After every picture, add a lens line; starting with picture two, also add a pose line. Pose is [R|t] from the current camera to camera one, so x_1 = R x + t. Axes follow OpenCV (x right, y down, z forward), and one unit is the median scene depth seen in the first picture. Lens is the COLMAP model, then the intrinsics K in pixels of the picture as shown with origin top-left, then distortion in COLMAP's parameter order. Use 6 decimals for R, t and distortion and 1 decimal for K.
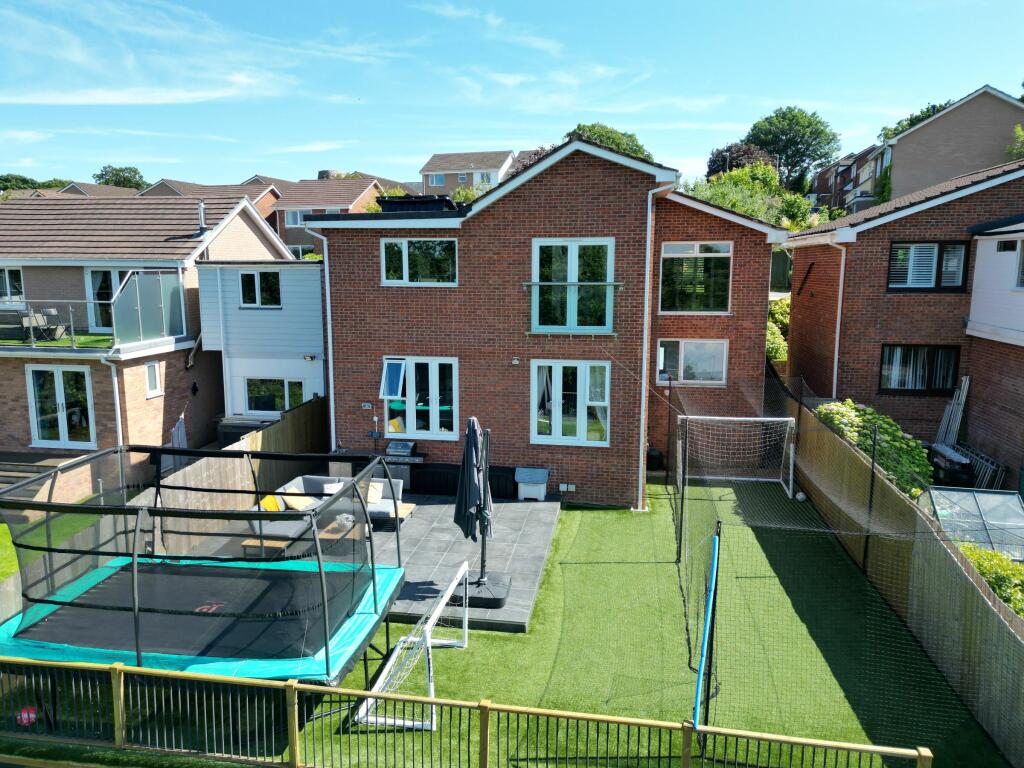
lens RADIAL K [[732.3, 0, 512.0], [0, 732.3, 384.0], [0, 0, 1]] dist [0.010375, 0.001754]
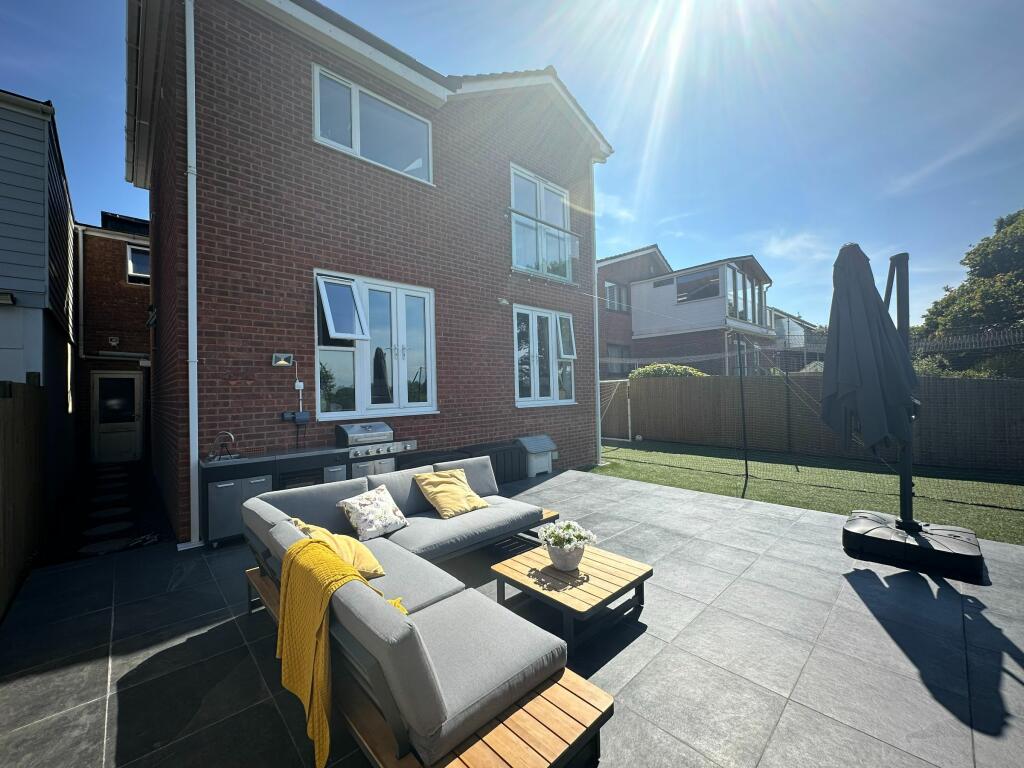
lens RADIAL K [[409.6, 0, 512.0], [0, 409.6, 384.0], [0, 0, 1]] dist [-0.001833, 0.000251]
pose [[0.606480, -0.004858, 0.795084, -0.337265], [0.148595, 0.983055, -0.107339, 0.103568], [-0.781090, 0.183245, 0.596925, 0.733922]]
